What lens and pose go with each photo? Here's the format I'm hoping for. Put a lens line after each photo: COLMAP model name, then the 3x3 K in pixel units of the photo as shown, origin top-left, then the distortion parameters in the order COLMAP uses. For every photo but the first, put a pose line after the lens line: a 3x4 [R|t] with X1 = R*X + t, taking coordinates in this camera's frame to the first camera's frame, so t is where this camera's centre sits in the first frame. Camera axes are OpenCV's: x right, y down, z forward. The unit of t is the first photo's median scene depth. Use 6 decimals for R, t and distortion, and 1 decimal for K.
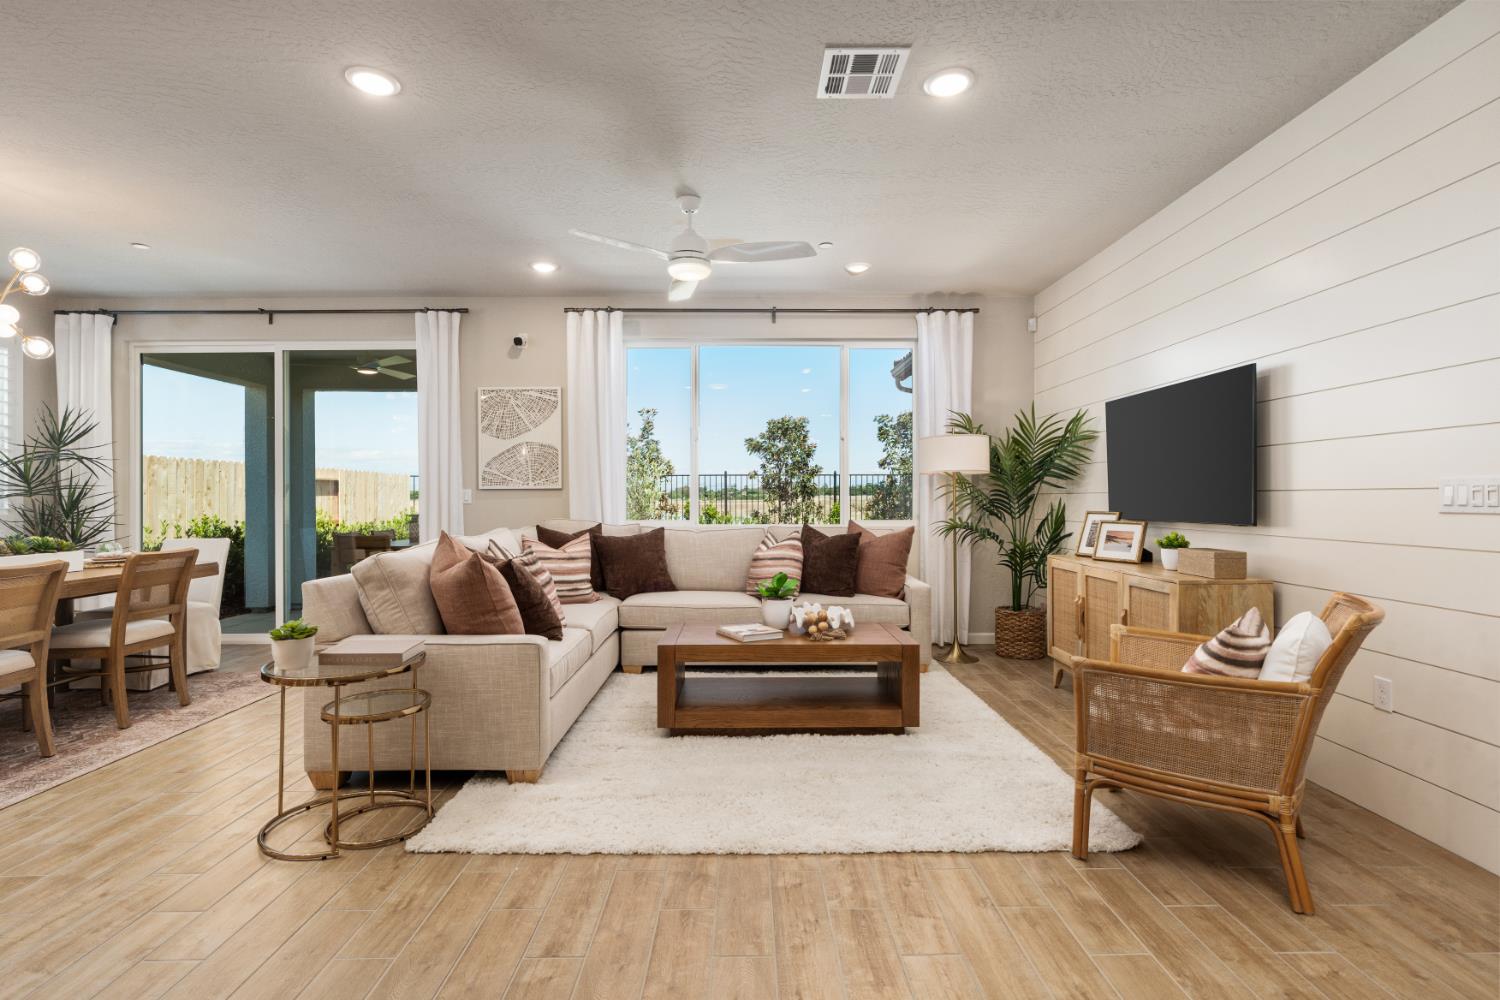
lens RADIAL K [[709.3, 0, 750.4], [0, 709.3, 492.2], [0, 0, 1]] dist [-0.003107, 0.001976]
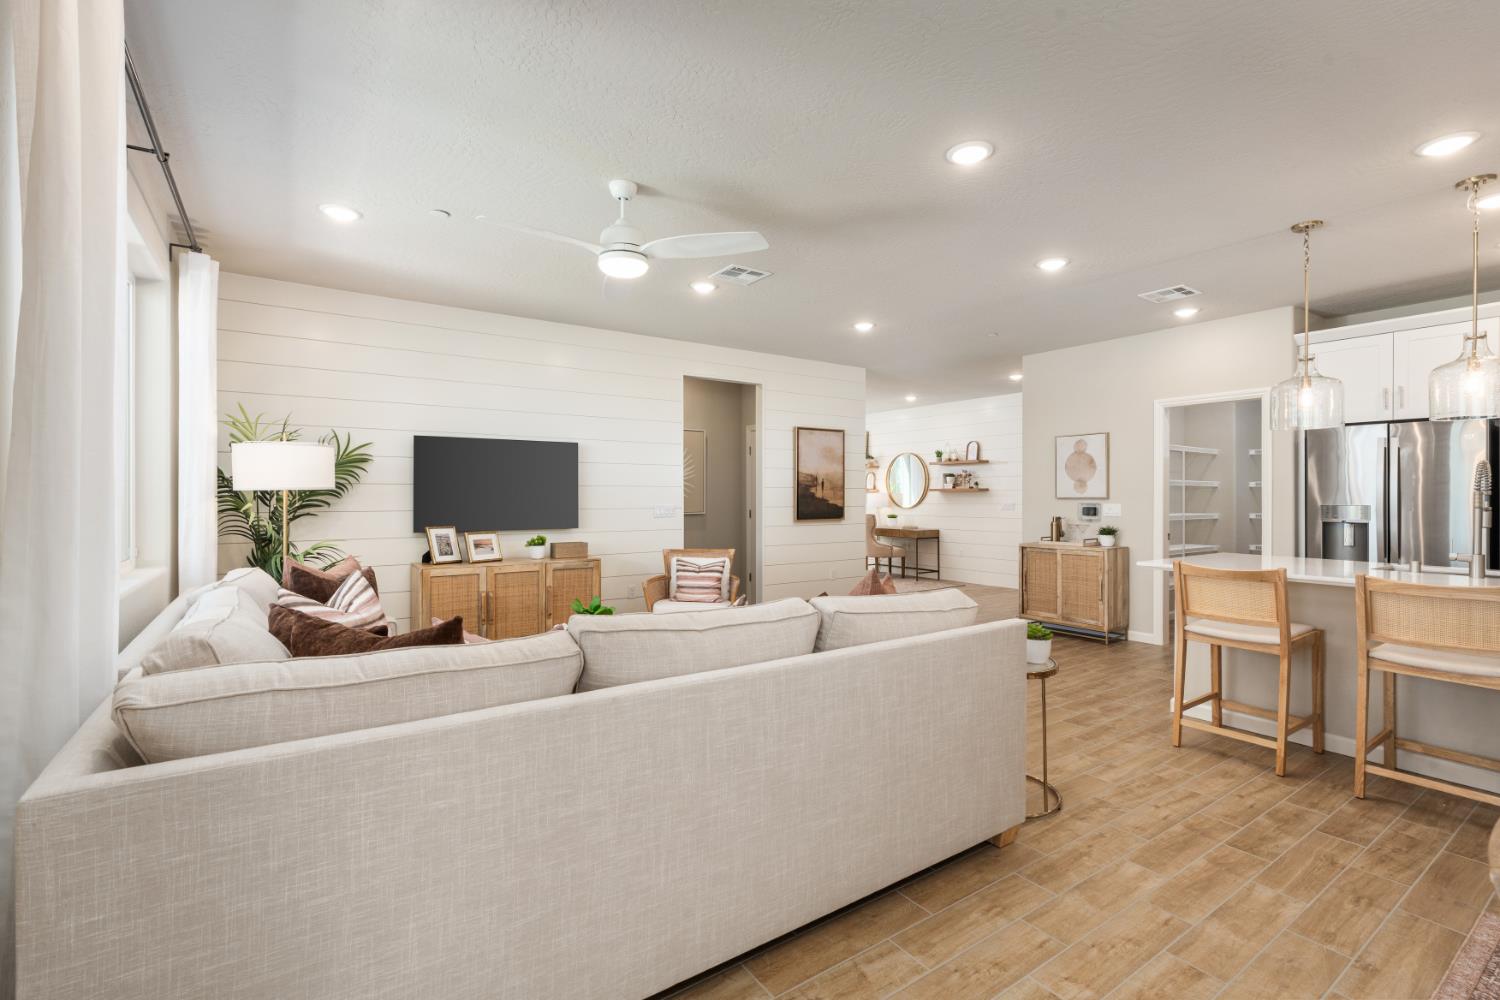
lens RADIAL K [[665.8, 0, 752.5], [0, 665.8, 493.4], [0, 0, 1]] dist [-0.000727, -0.000041]
pose [[-0.561783, 0.007733, 0.827249, -0.756817], [-0.004437, 0.999914, -0.012360, -0.018496], [-0.827273, -0.010614, -0.561700, 1.173478]]
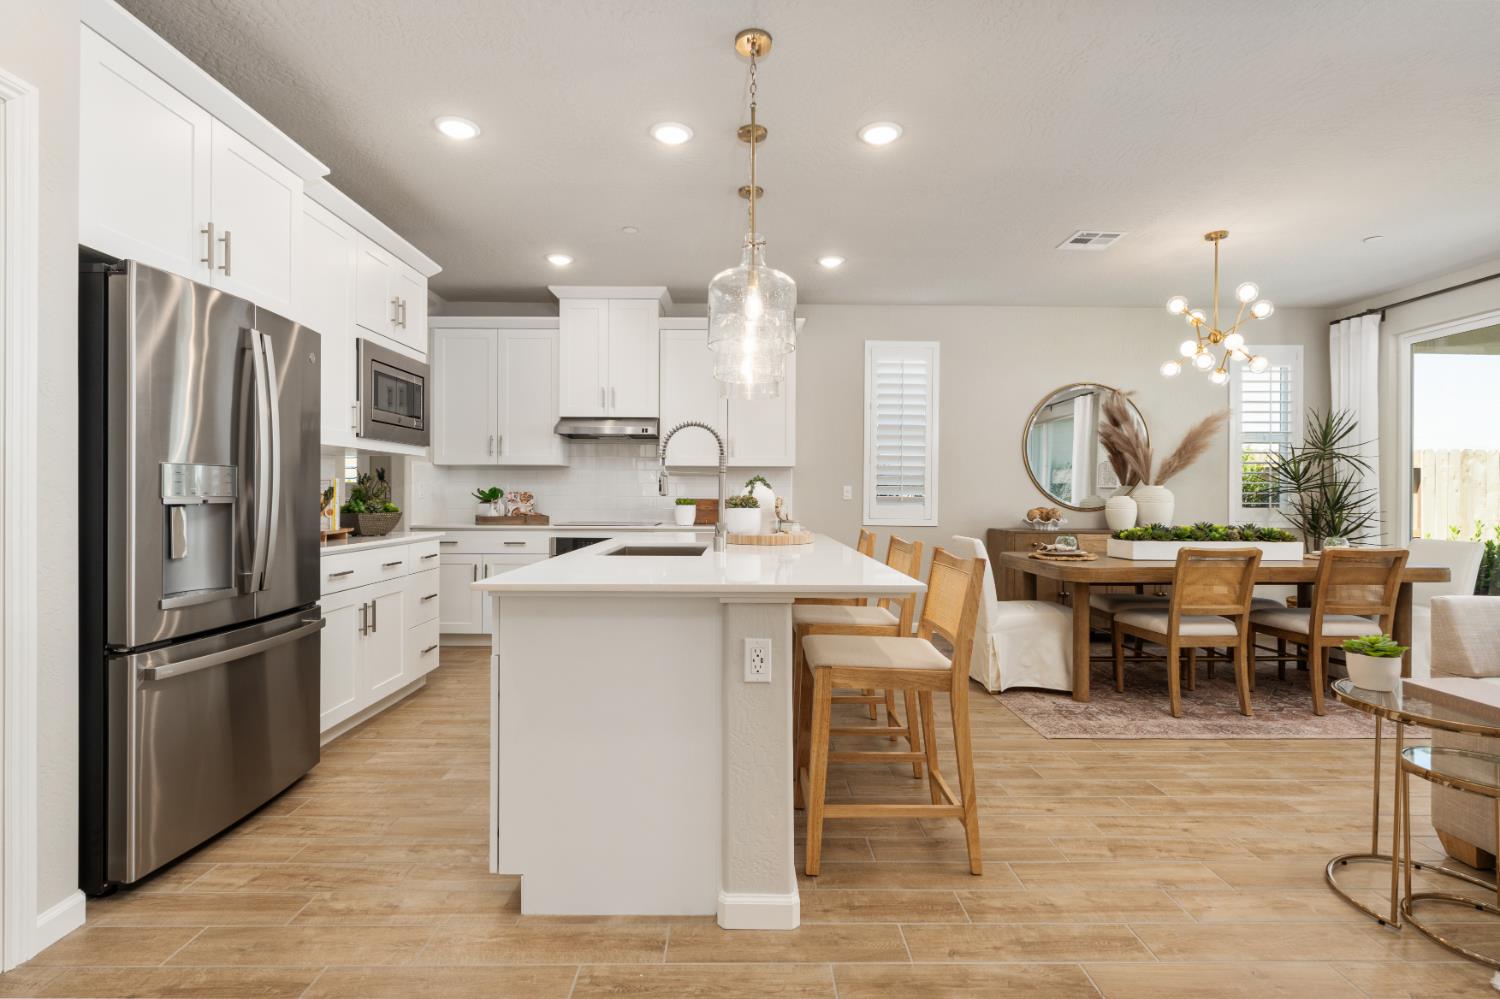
lens RADIAL K [[709.3, 0, 749.0], [0, 709.3, 496.0], [0, 0, 1]] dist [-0.003107, 0.001976]
pose [[0.005758, 0.008887, -0.999944, 0.123665], [0.000055, 0.999961, 0.008888, 0.001348], [0.999983, -0.000106, 0.005757, 0.129777]]
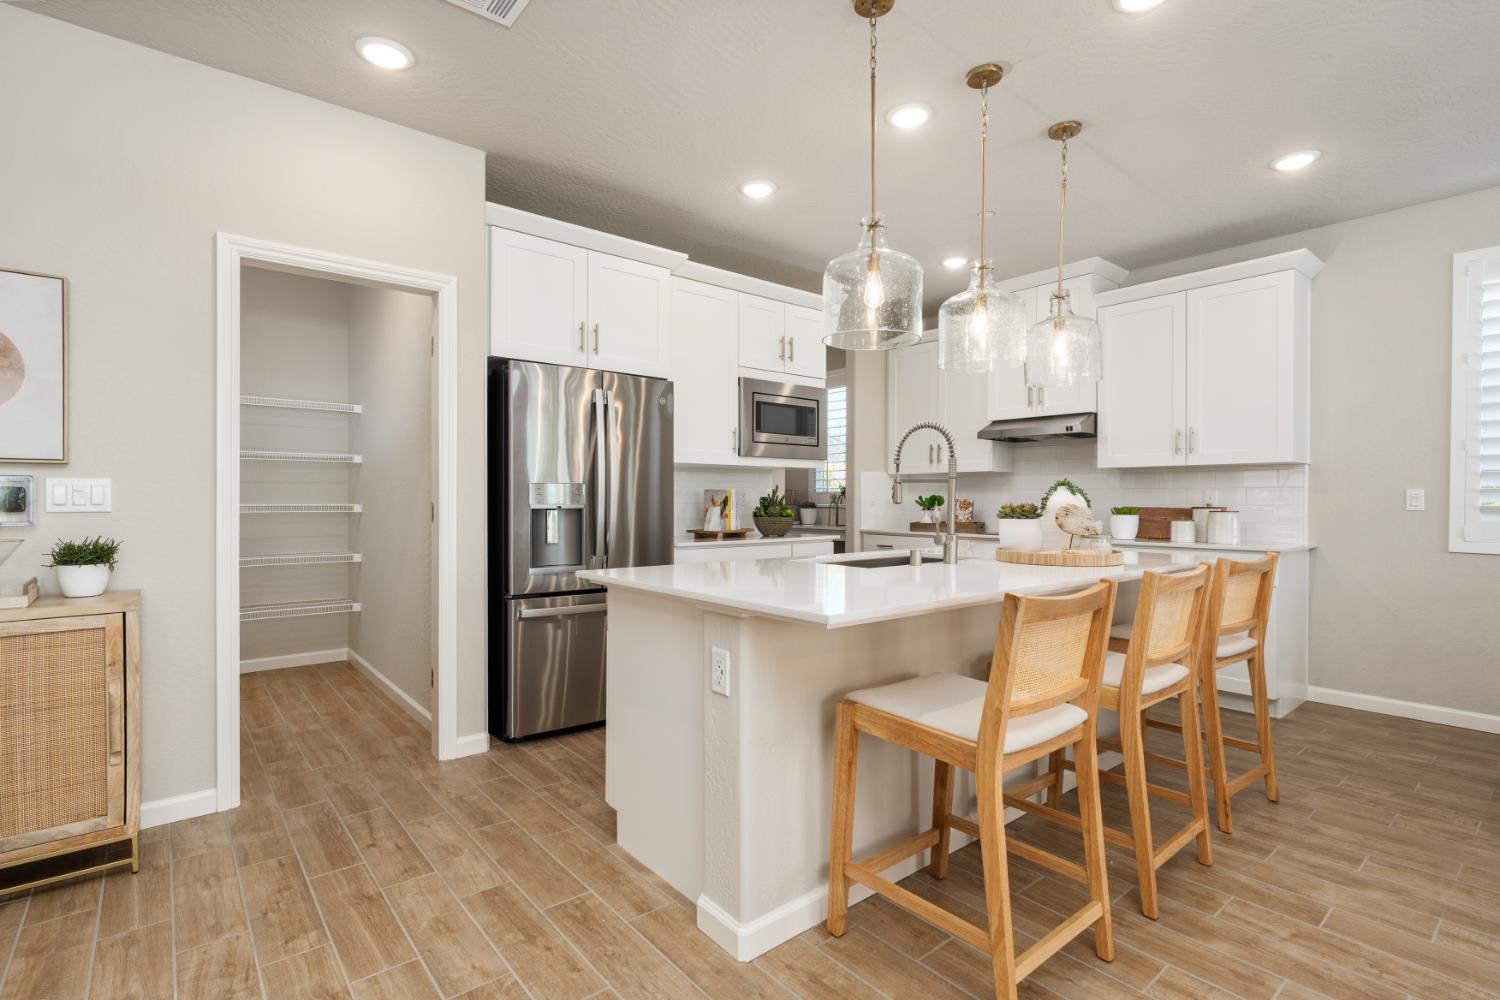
lens RADIAL K [[709.3, 0, 741.6], [0, 709.3, 502.6], [0, 0, 1]] dist [-0.003107, 0.001976]
pose [[-0.773314, 0.007978, -0.633973, -0.051373], [0.005563, 0.999968, 0.005798, 0.001489], [0.633999, 0.000957, -0.773334, 0.481689]]
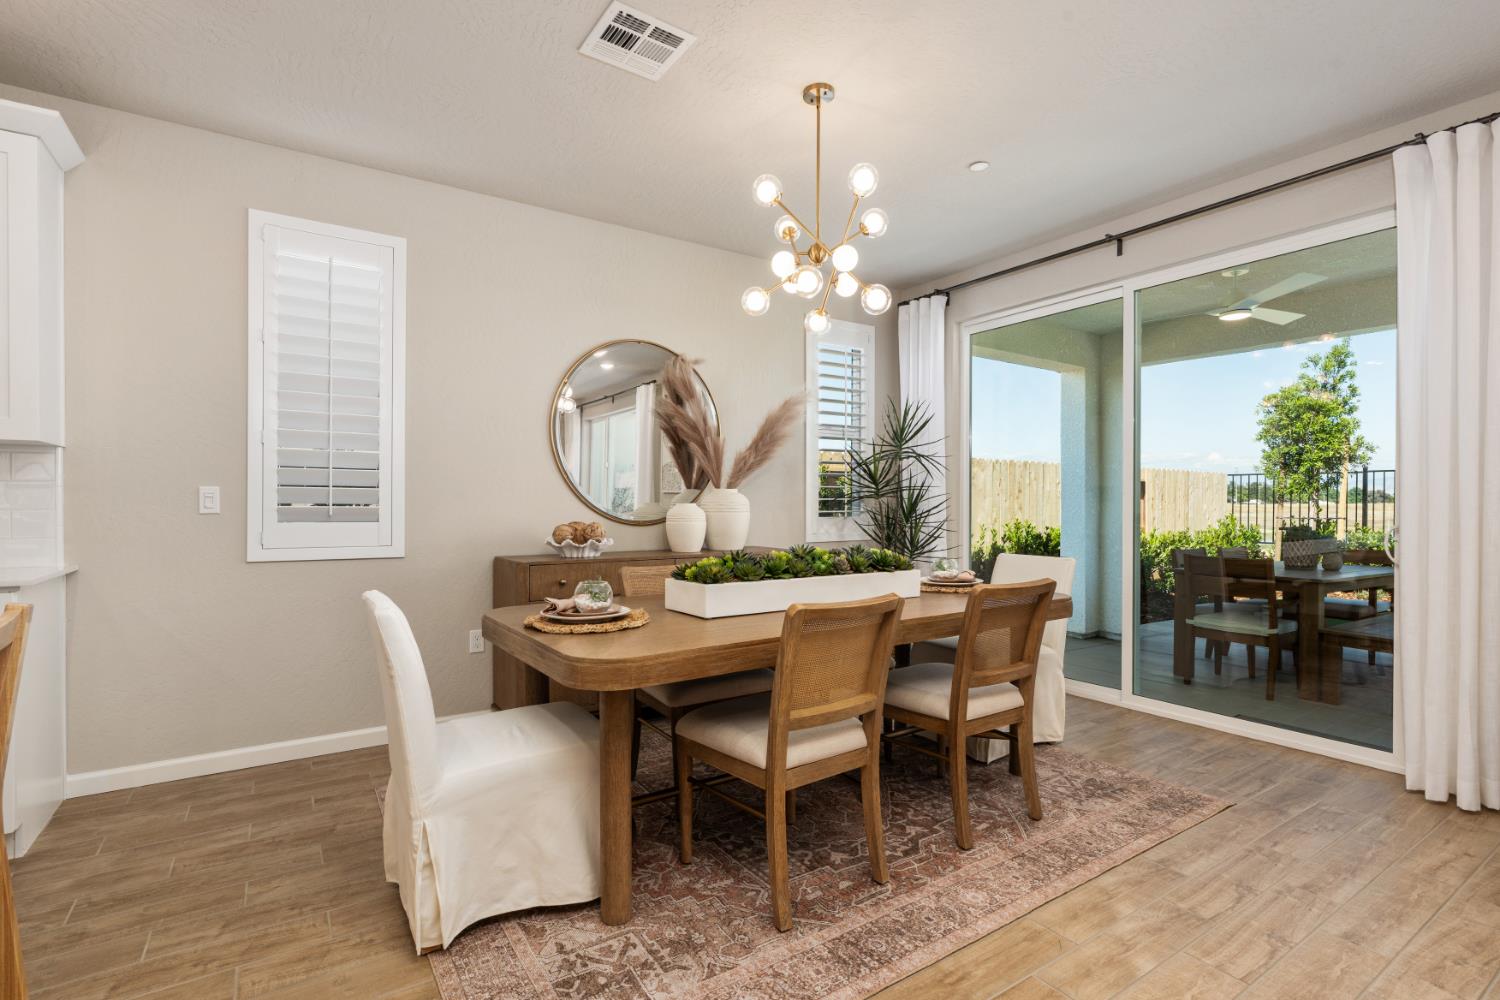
lens RADIAL K [[709.3, 0, 757.3], [0, 709.3, 506.0], [0, 0, 1]] dist [-0.003107, 0.001976]
pose [[0.555812, 0.011758, -0.831225, -0.368964], [-0.000784, 0.999907, 0.013619, 0.003856], [0.831307, -0.006918, 0.555770, 0.391892]]
